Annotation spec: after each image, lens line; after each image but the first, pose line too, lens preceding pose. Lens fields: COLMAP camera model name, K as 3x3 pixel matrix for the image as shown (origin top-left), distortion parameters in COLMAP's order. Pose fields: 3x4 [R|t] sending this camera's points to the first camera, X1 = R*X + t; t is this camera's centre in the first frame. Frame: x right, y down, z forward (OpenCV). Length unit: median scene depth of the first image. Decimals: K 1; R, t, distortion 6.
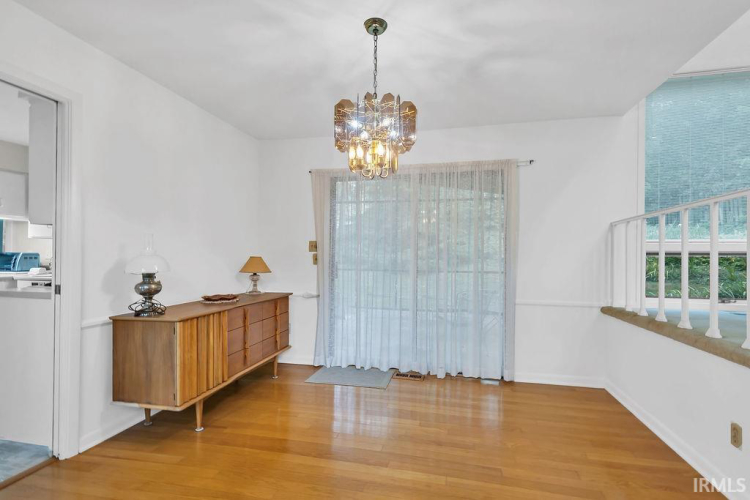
lens RADIAL K [[364.1, 0, 372.0], [0, 364.1, 255.7], [0, 0, 1]] dist [-0.000677, 0.000008]
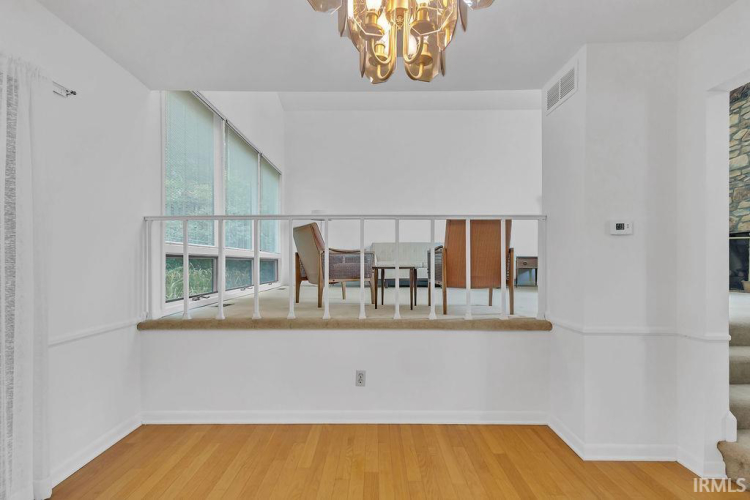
lens RADIAL K [[364.1, 0, 372.0], [0, 364.1, 255.7], [0, 0, 1]] dist [-0.000677, 0.000008]
pose [[-0.211850, 0.005329, 0.977288, -0.259223], [-0.000688, 0.999984, -0.005602, -0.001301], [-0.977302, -0.001859, -0.211843, 0.691310]]
